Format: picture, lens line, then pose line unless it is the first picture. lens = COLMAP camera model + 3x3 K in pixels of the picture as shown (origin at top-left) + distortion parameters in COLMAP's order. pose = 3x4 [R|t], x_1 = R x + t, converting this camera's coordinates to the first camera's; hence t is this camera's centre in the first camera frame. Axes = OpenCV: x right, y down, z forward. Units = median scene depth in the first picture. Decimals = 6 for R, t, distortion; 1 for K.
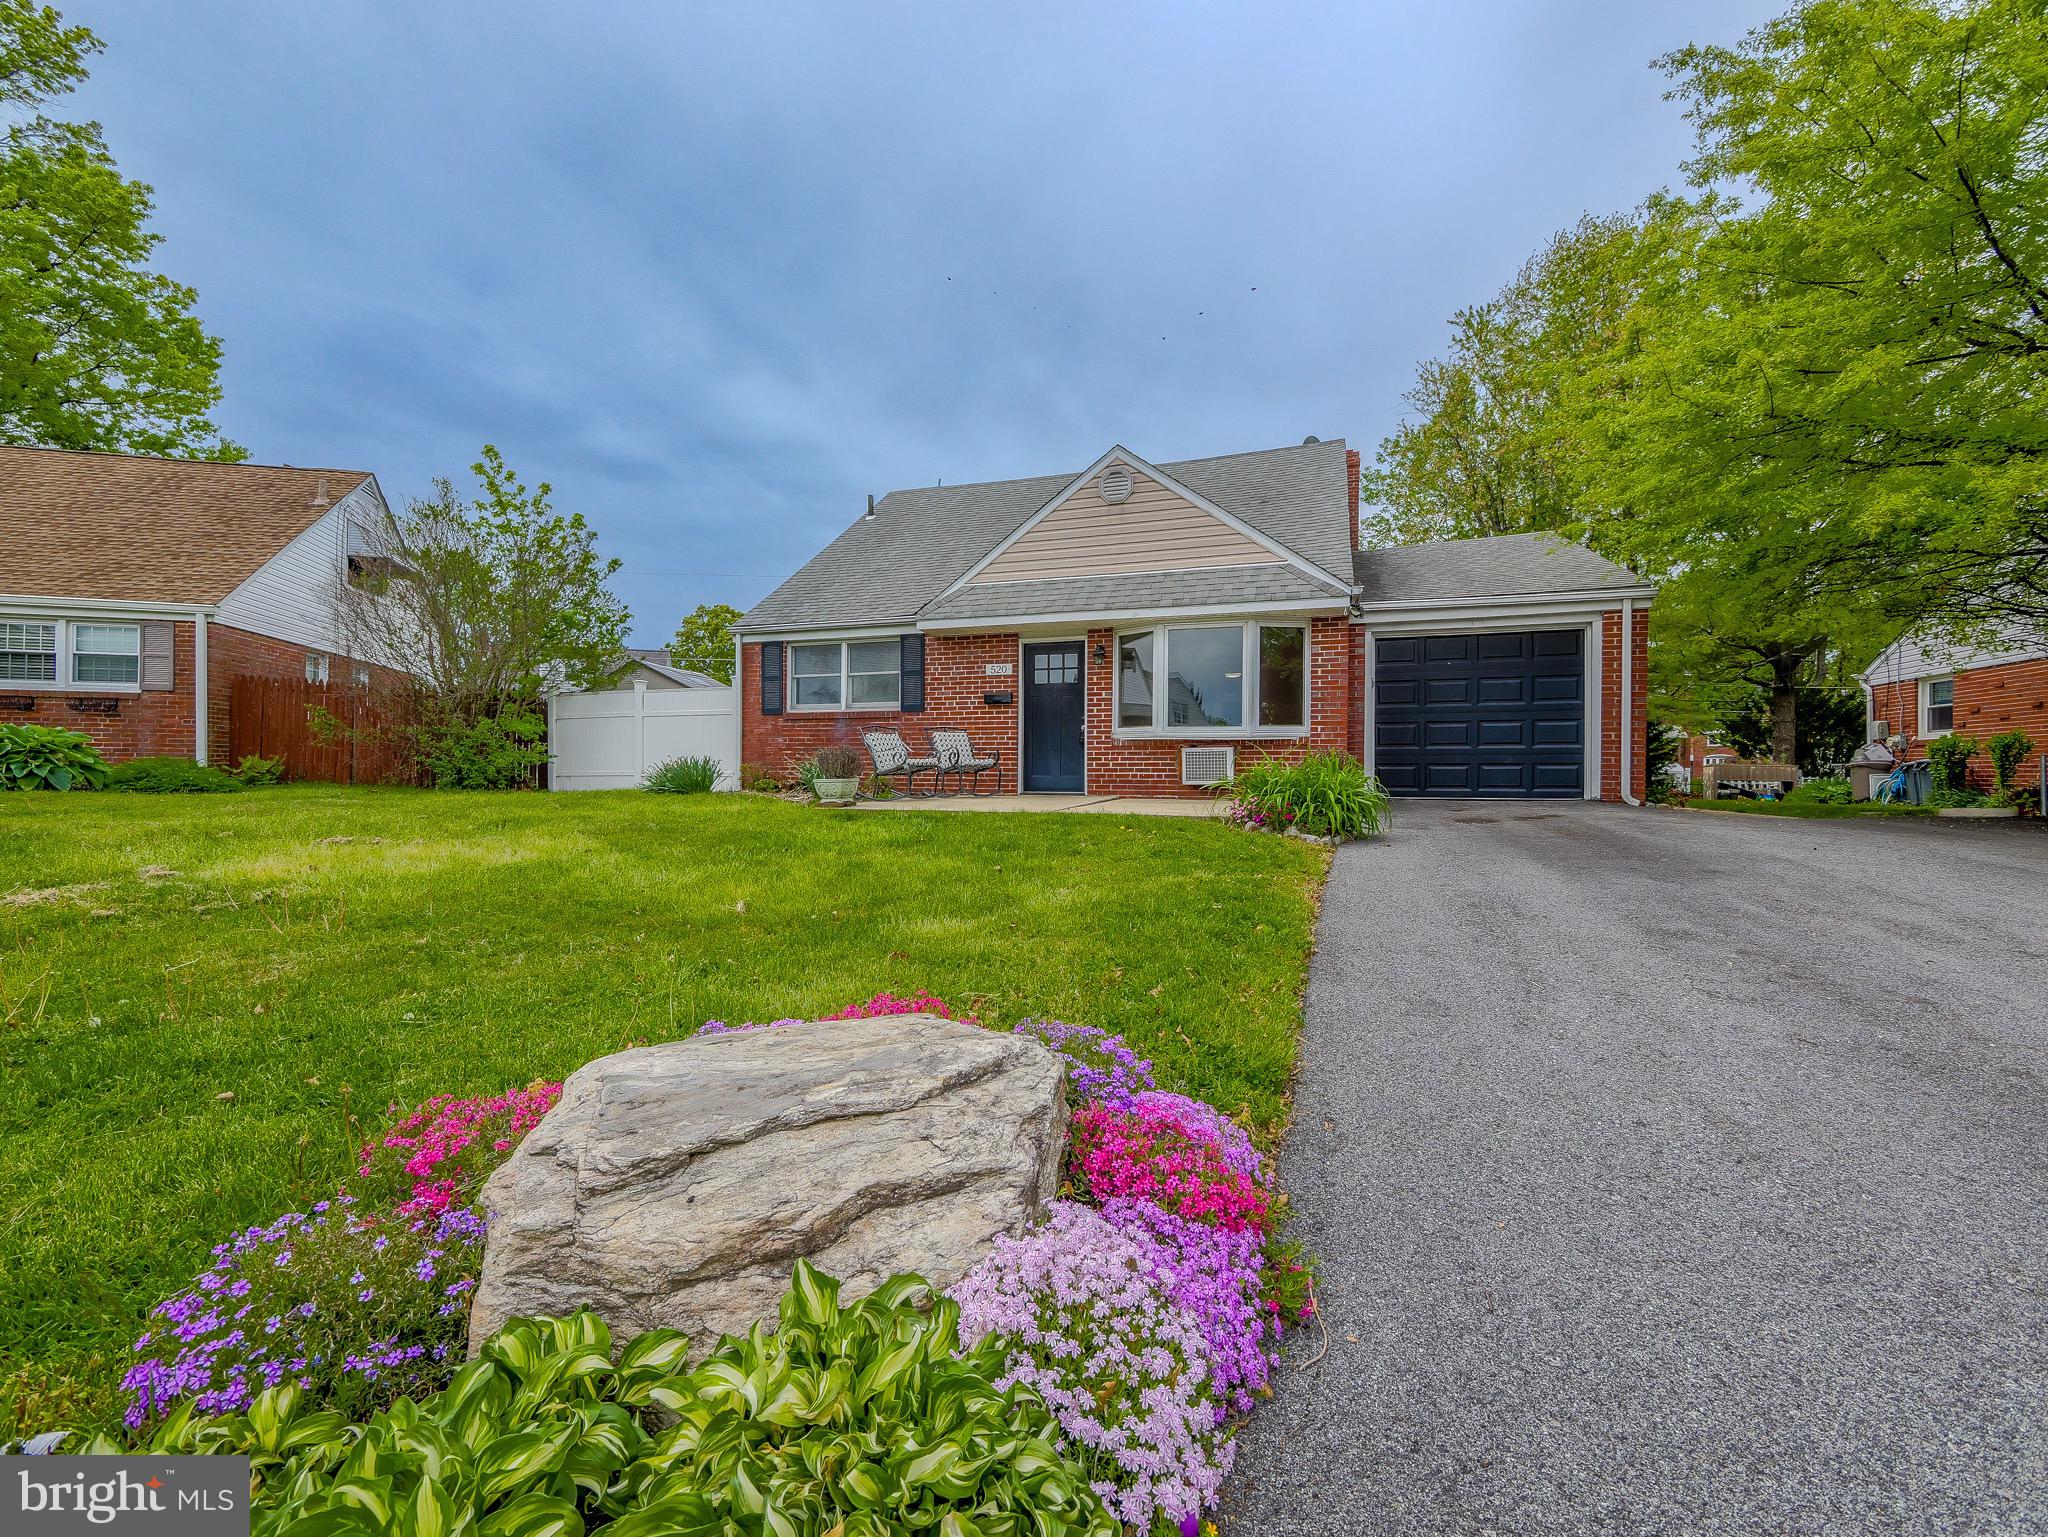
lens RADIAL K [[856.1, 0, 1019.3], [0, 856.1, 761.4], [0, 0, 1]] dist [-0.003320, -0.000068]
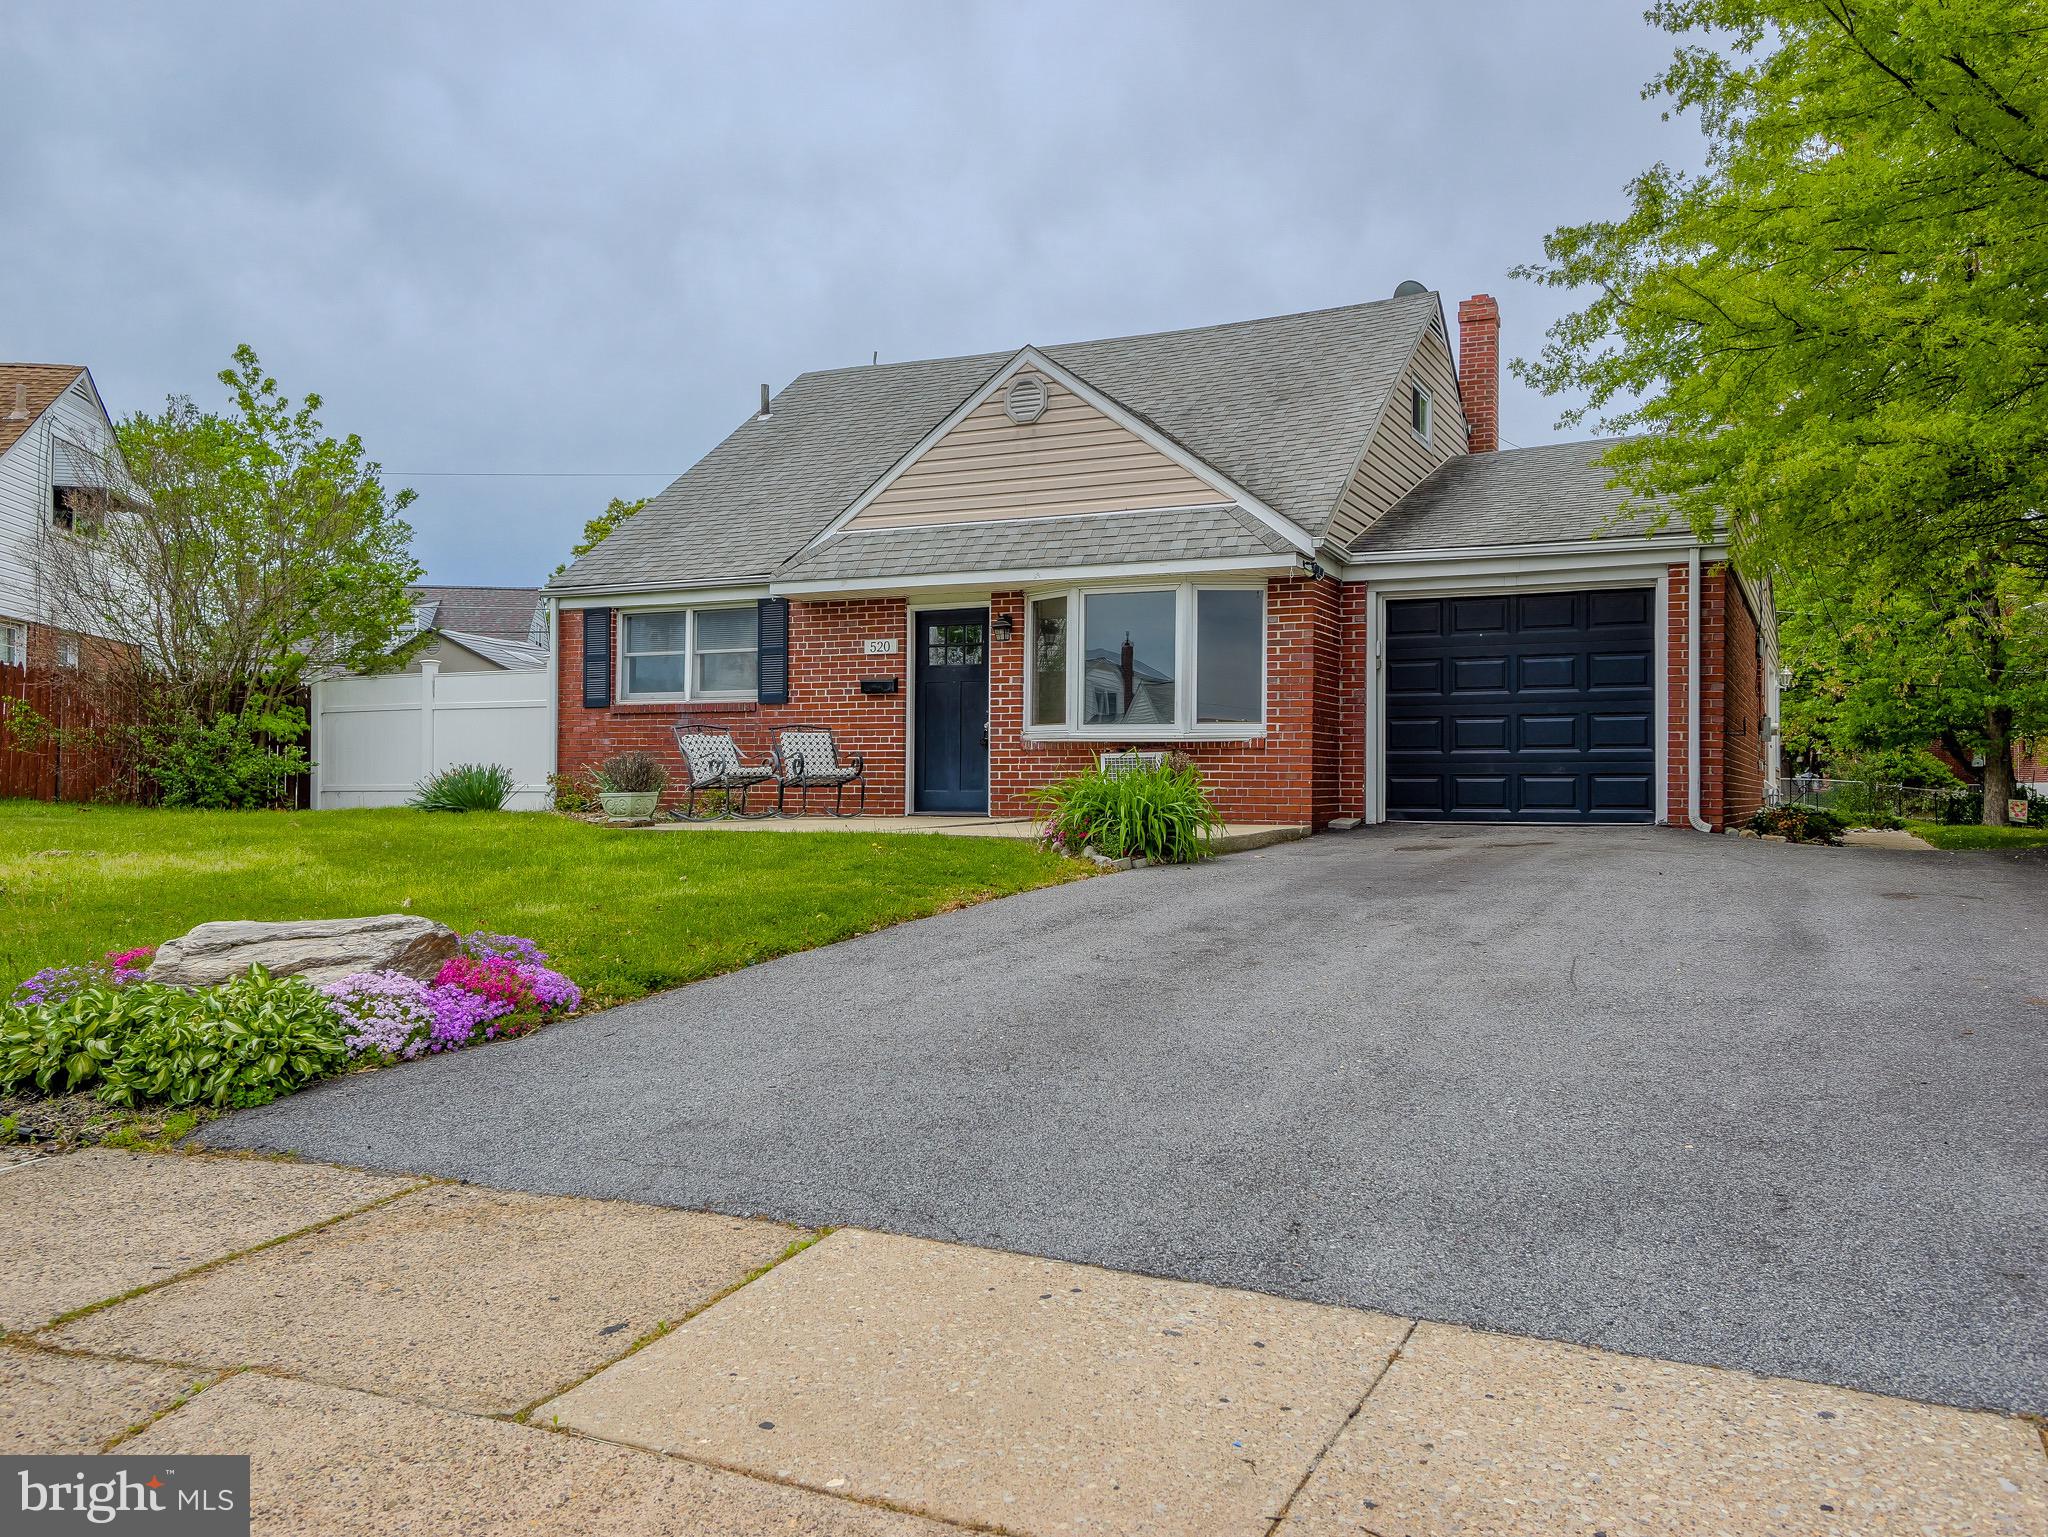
lens RADIAL K [[1561.5, 0, 1017.3], [0, 1561.5, 744.4], [0, 0, 1]] dist [0.016050, 0.006245]
pose [[0.994090, -0.001594, -0.108548, 0.229001], [-0.000317, 0.999845, -0.017589, 0.000721], [0.108559, 0.017519, 0.993936, -0.312086]]
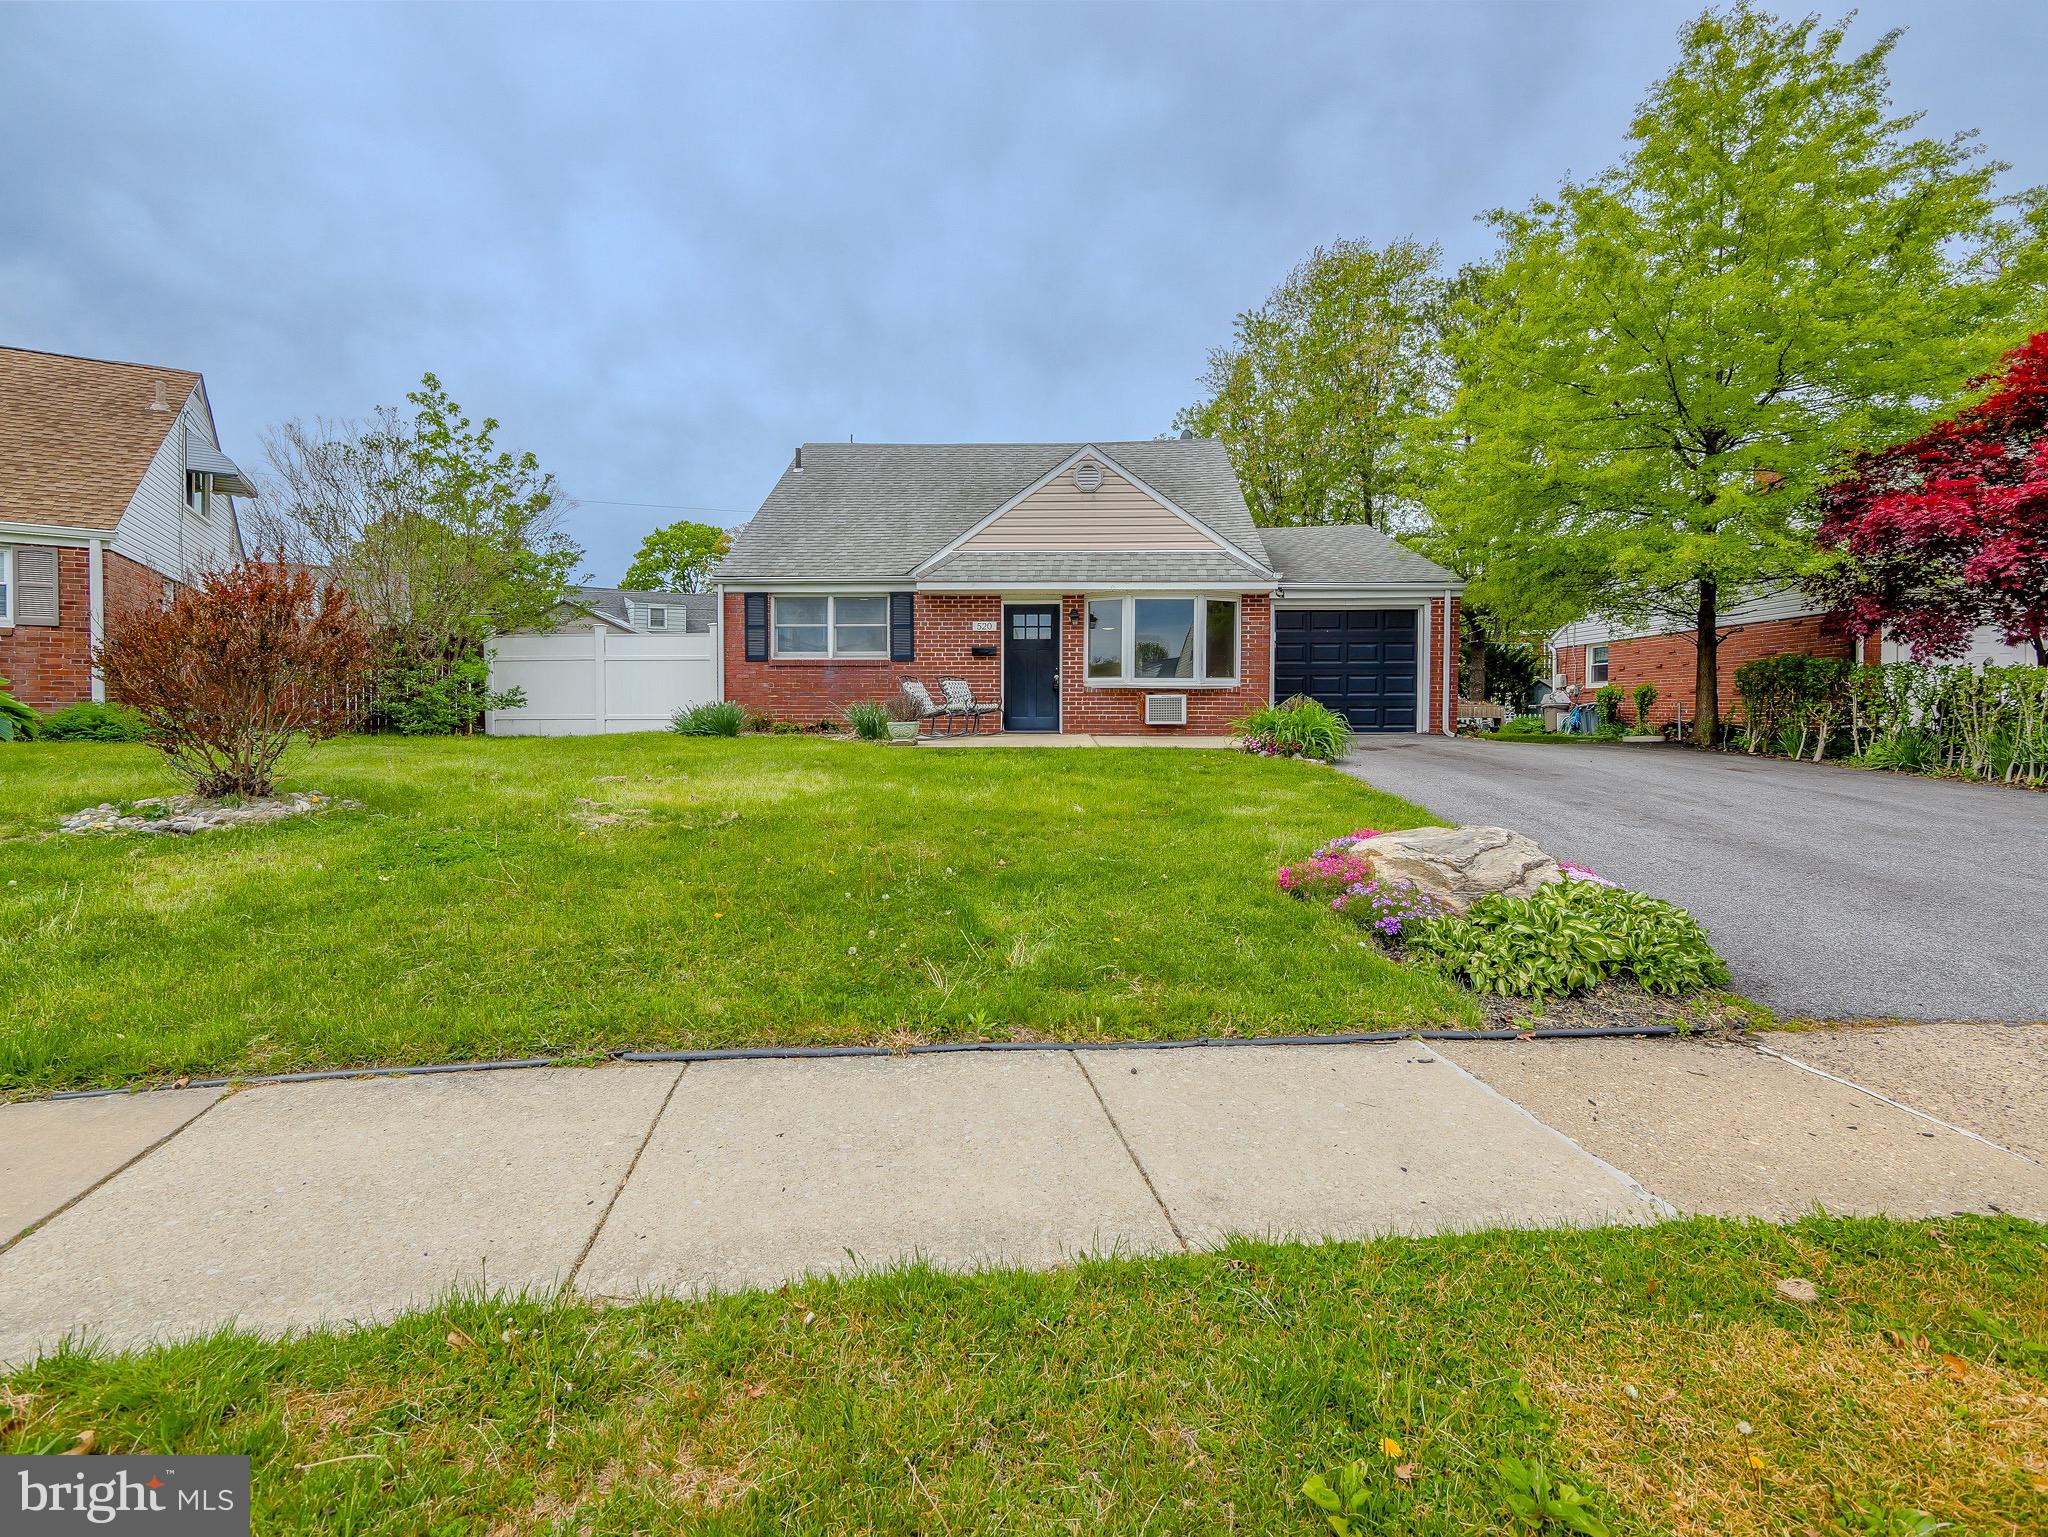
lens RADIAL K [[874.2, 0, 1029.8], [0, 874.2, 719.1], [0, 0, 1]] dist [-0.000277, 0.000071]
pose [[0.959251, -0.005563, 0.282502, -0.286666], [-0.000815, 0.999748, 0.022454, -0.007740], [-0.282556, -0.021769, 0.959004, -0.151441]]
